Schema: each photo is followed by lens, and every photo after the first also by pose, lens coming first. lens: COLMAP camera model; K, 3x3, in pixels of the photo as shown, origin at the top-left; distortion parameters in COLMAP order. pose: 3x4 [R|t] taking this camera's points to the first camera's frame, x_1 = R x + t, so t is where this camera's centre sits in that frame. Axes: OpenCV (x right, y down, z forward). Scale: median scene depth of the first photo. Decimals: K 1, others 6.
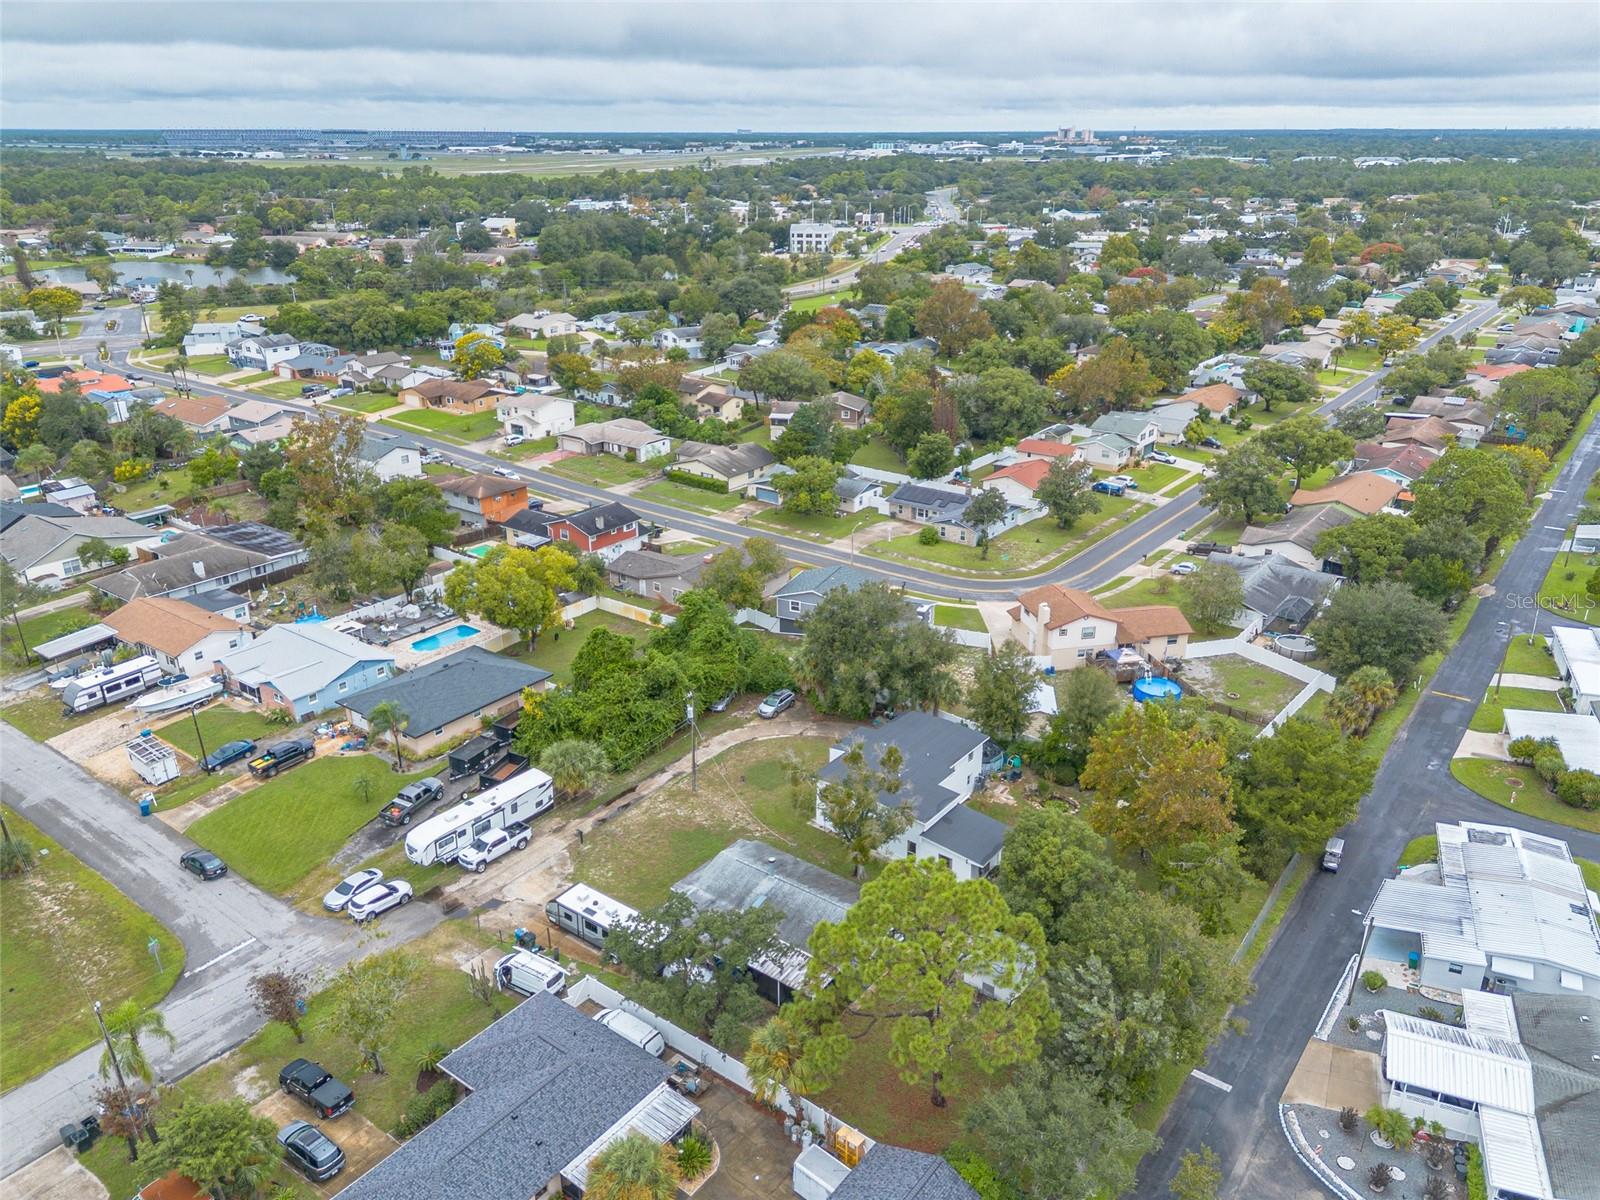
lens RADIAL K [[1123.5, 0, 812.8], [0, 1123.5, 602.2], [0, 0, 1]] dist [0.075926, -0.082148]
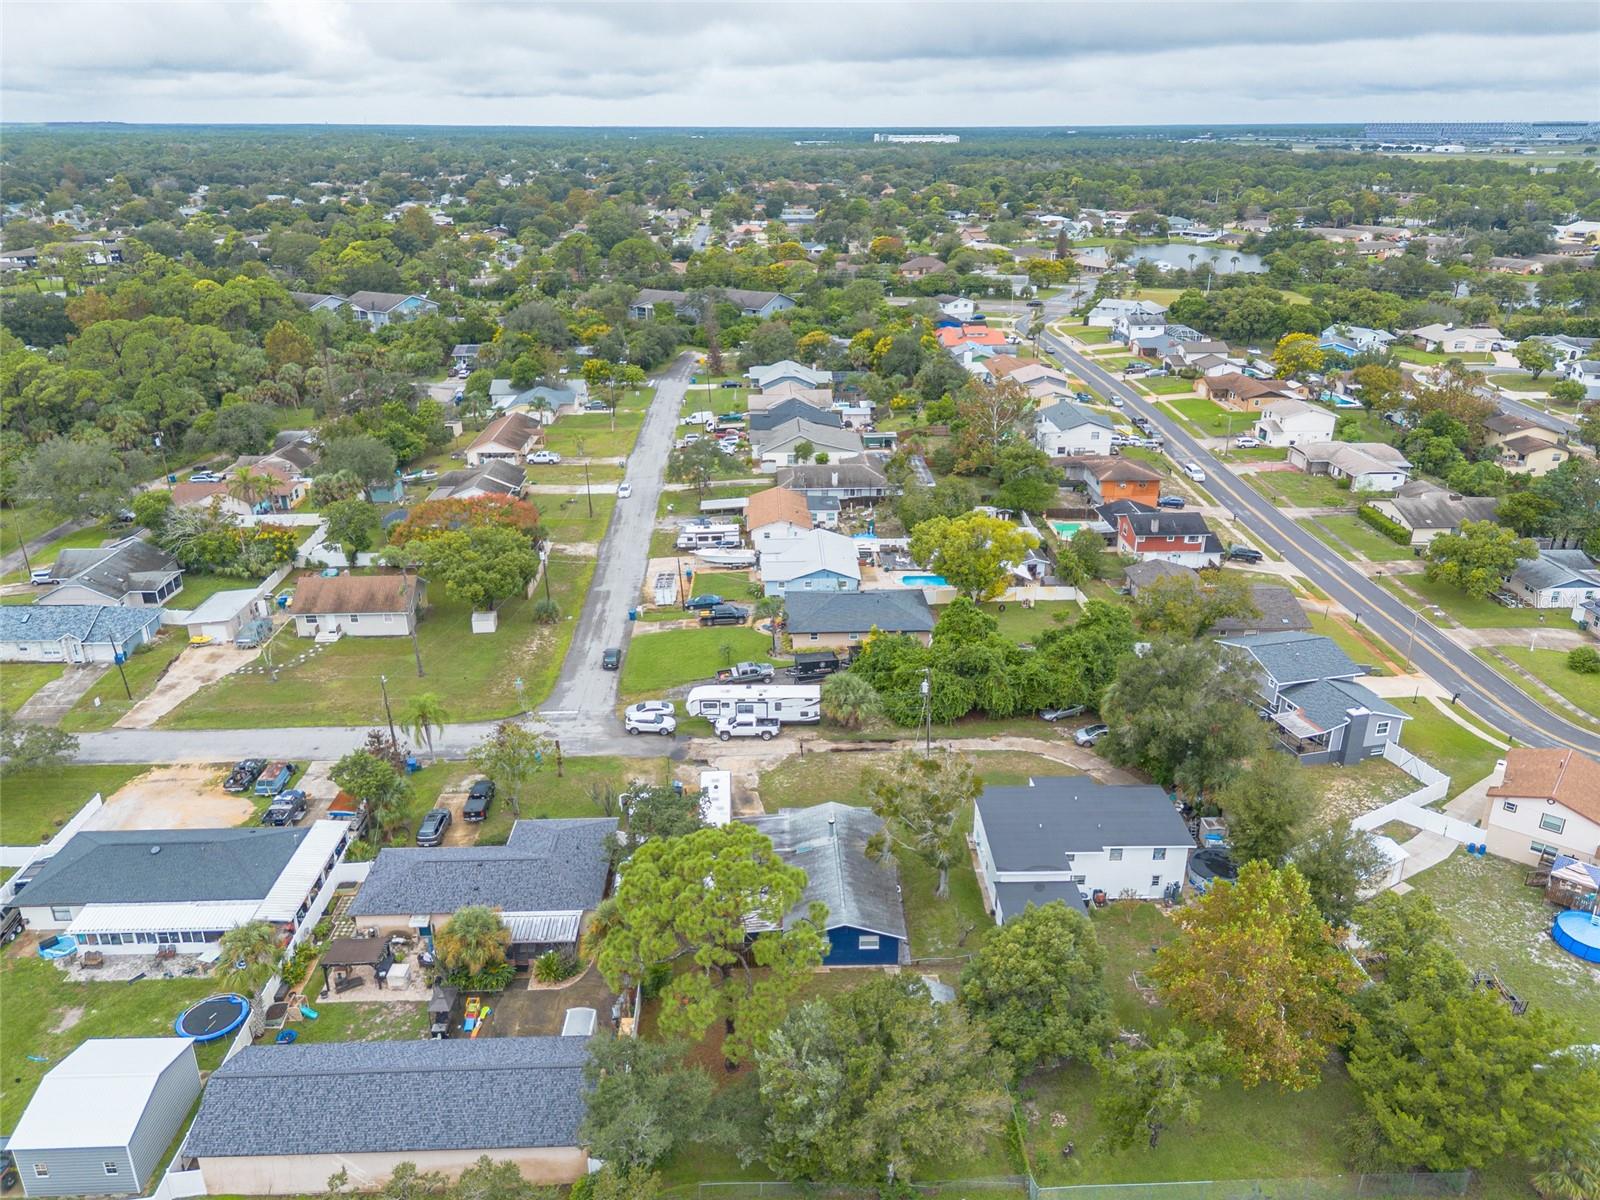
lens RADIAL K [[1123.5, 0, 812.8], [0, 1123.5, 602.2], [0, 0, 1]] dist [0.075926, -0.082148]
pose [[0.636906, 0.295782, -0.711943, 0.379070], [-0.292020, 0.947219, 0.132287, -0.057733], [0.713495, 0.123647, 0.689664, 0.143844]]
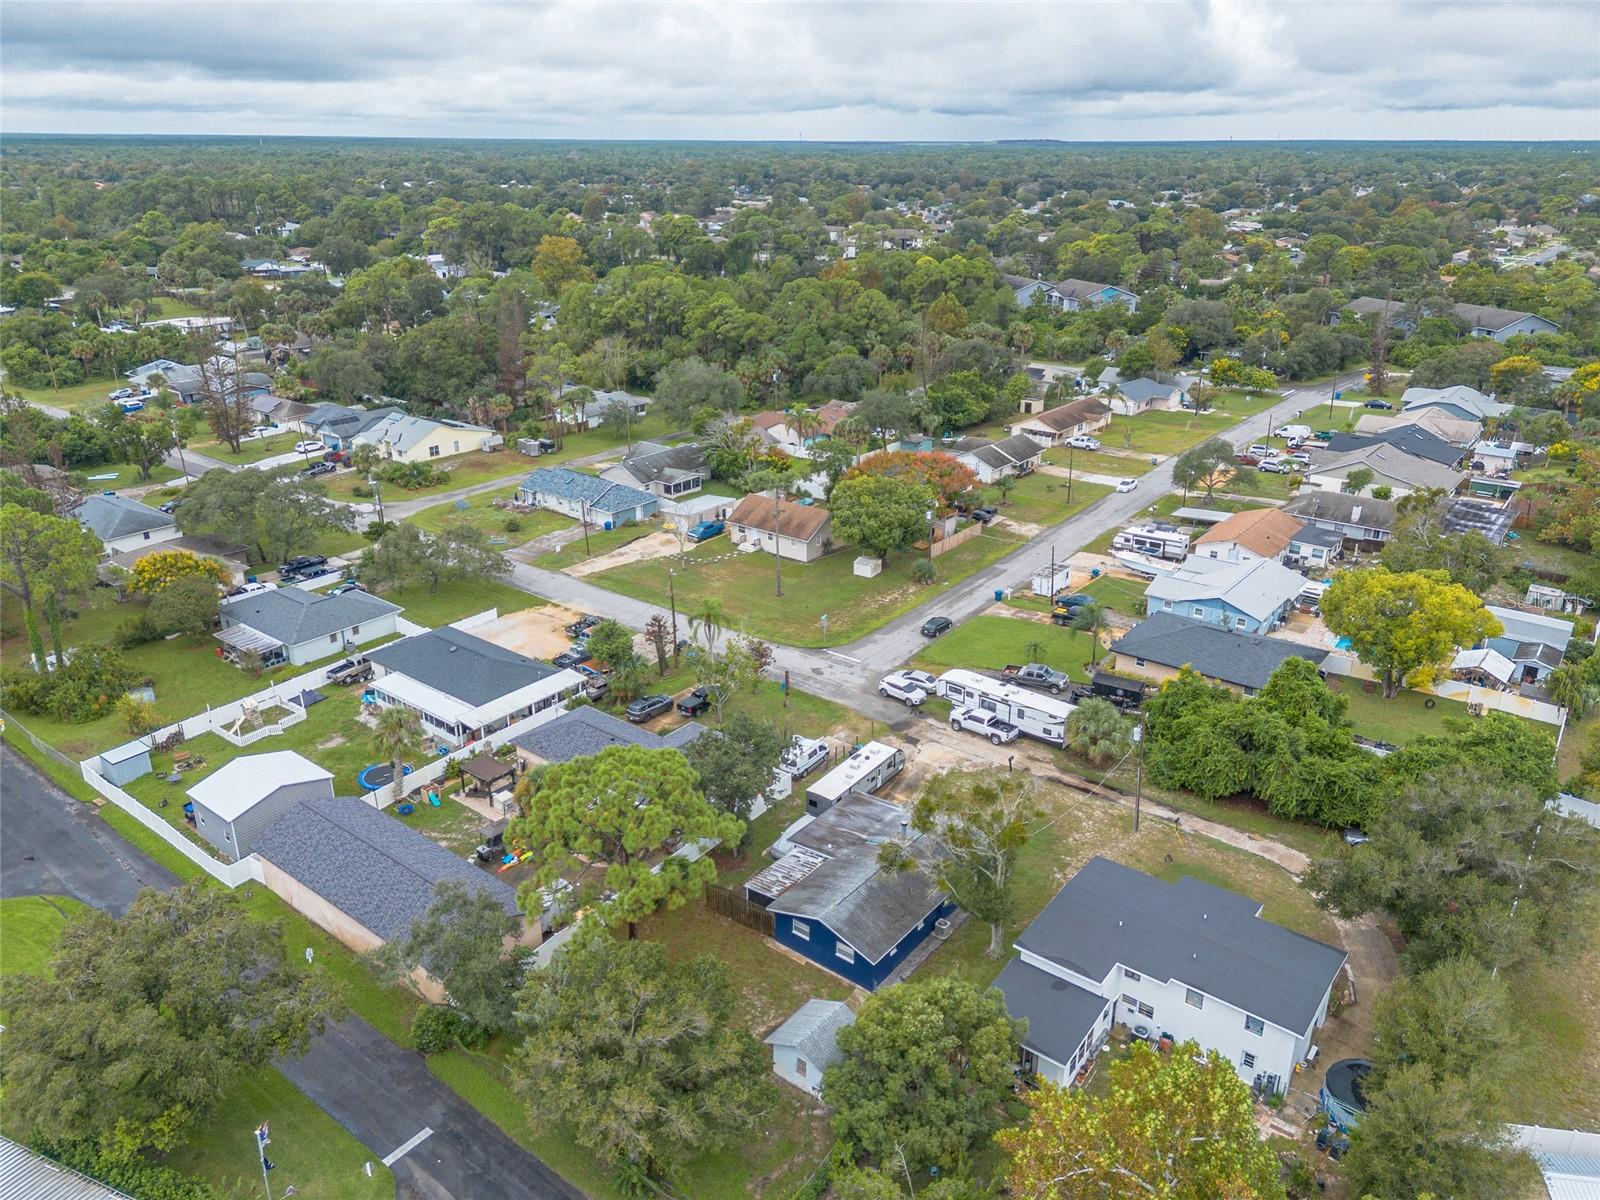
lens RADIAL K [[1123.5, 0, 812.8], [0, 1123.5, 602.2], [0, 0, 1]] dist [0.075926, -0.082148]
pose [[-0.002831, 0.376198, -0.926535, 0.452364], [-0.380916, 0.856280, 0.348837, -0.133841], [0.924605, 0.353920, 0.140876, 0.437037]]
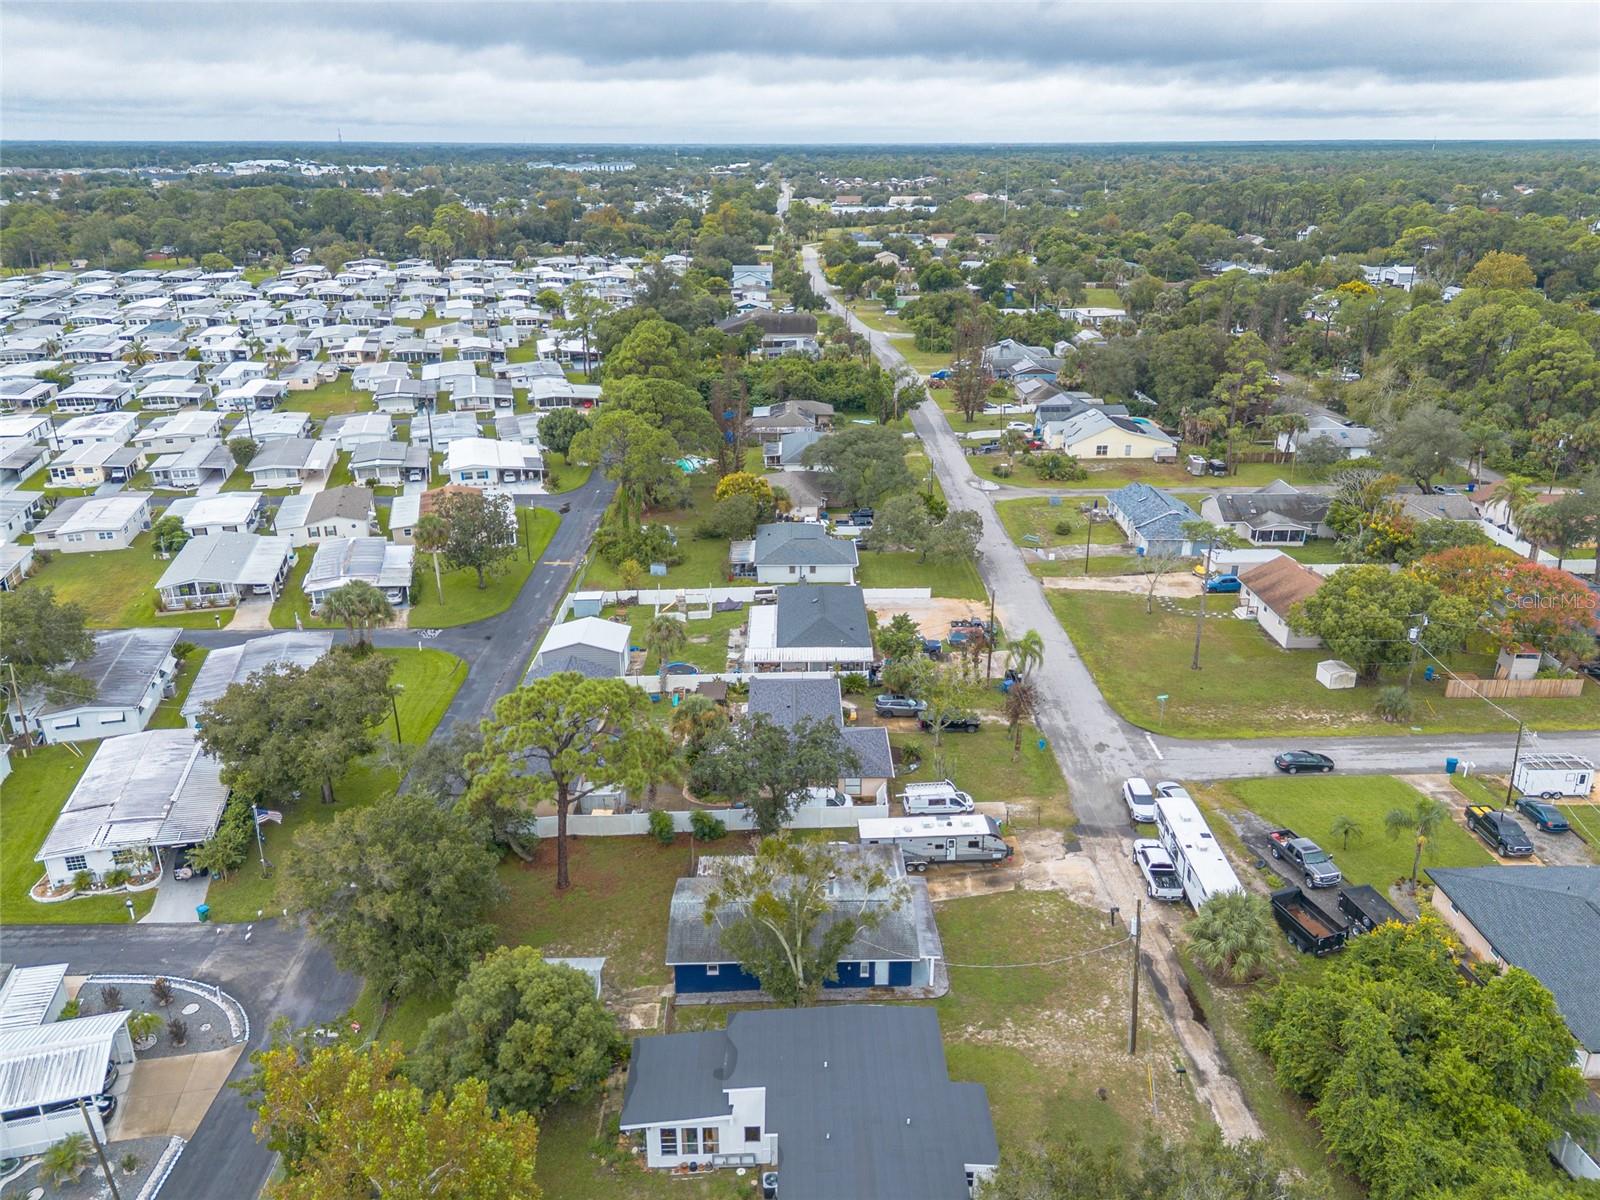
lens RADIAL K [[1123.5, 0, 812.8], [0, 1123.5, 602.2], [0, 0, 1]] dist [0.075926, -0.082148]
pose [[-0.781790, 0.236602, -0.576909, 0.255130], [-0.229273, 0.751322, 0.618829, -0.280059], [0.579861, 0.616063, -0.533130, 0.791324]]
